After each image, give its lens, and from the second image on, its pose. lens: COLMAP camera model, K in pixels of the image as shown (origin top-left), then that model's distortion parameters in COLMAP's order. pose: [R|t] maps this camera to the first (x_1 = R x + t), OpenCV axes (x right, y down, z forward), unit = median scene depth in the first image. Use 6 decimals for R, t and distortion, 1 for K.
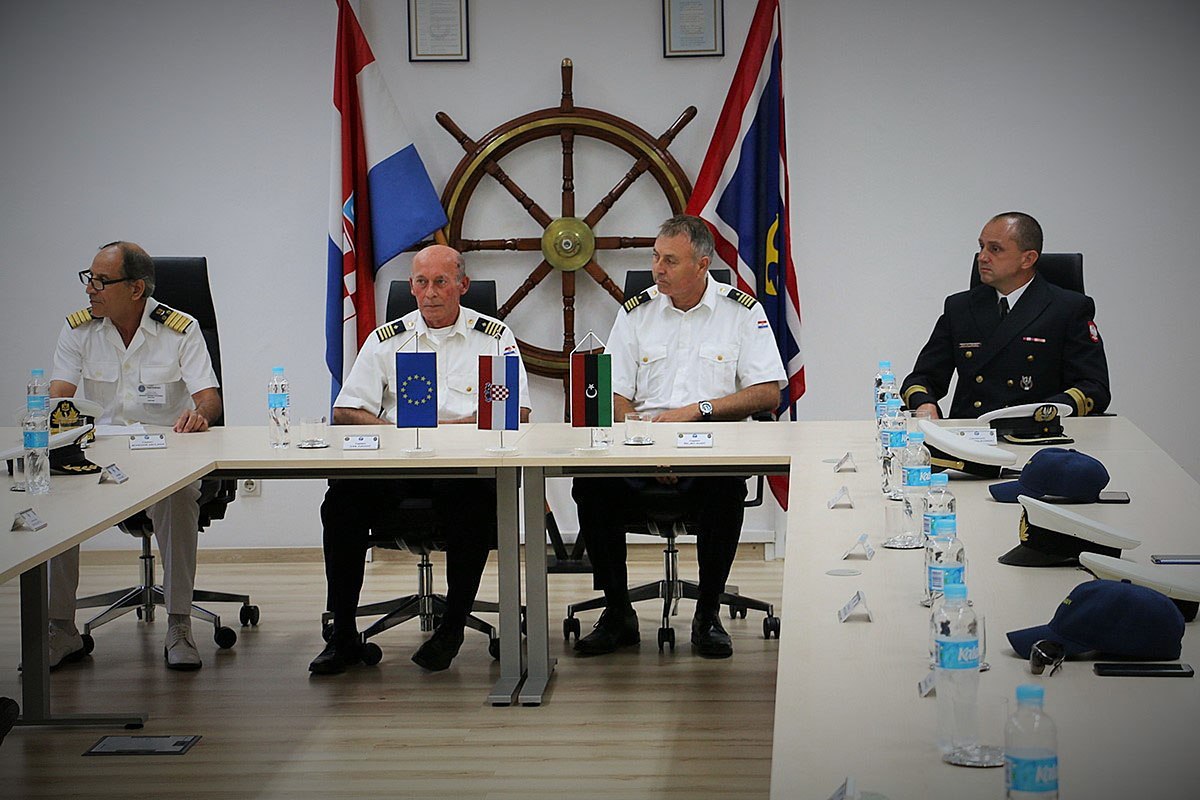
lens RADIAL K [[3046.5, 0, 597.3], [0, 3046.5, 410.7], [0, 0, 1]] dist [0.499963, 0.000000]
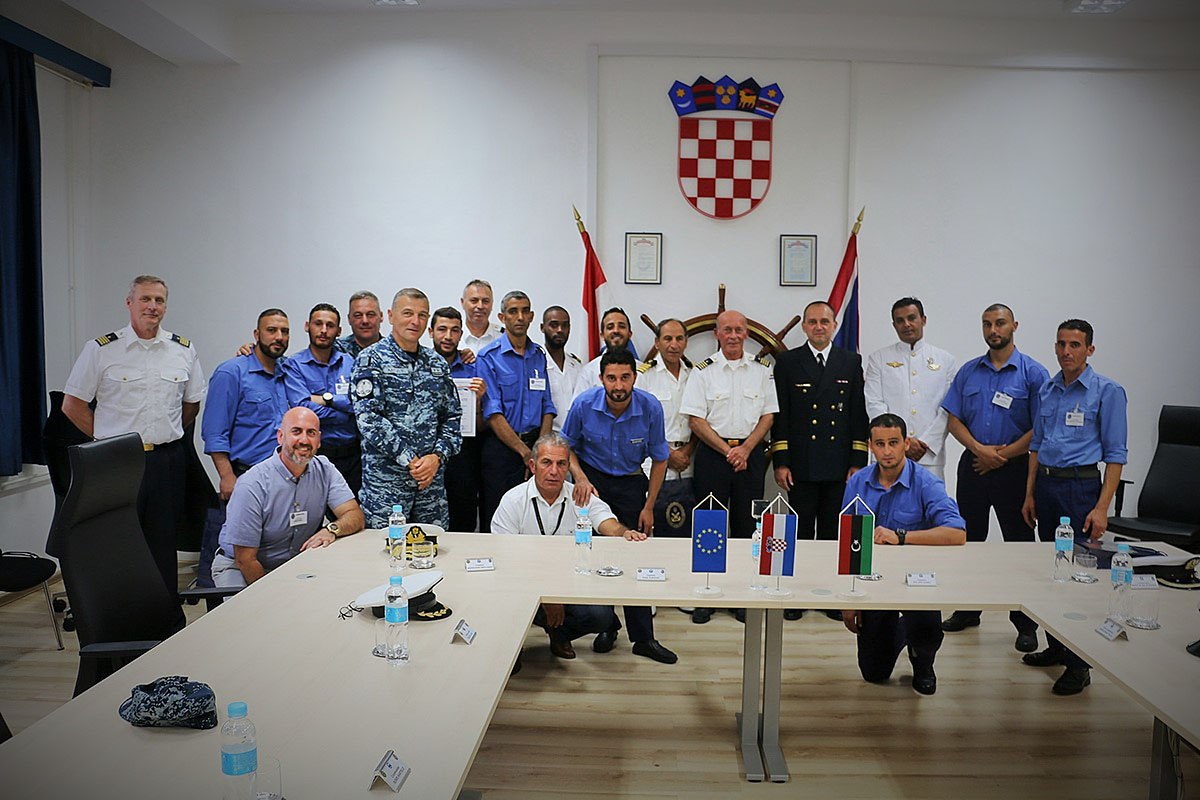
lens RADIAL K [[1006.0, 0, 628.1], [0, 1006.0, 360.9], [0, 0, 1]] dist [-0.102202, 0.012678]
pose [[0.997790, 0.028306, 0.060114, -0.110026], [-0.024898, 0.998080, -0.056715, -0.051249], [-0.061604, 0.055093, 0.996579, 0.571532]]
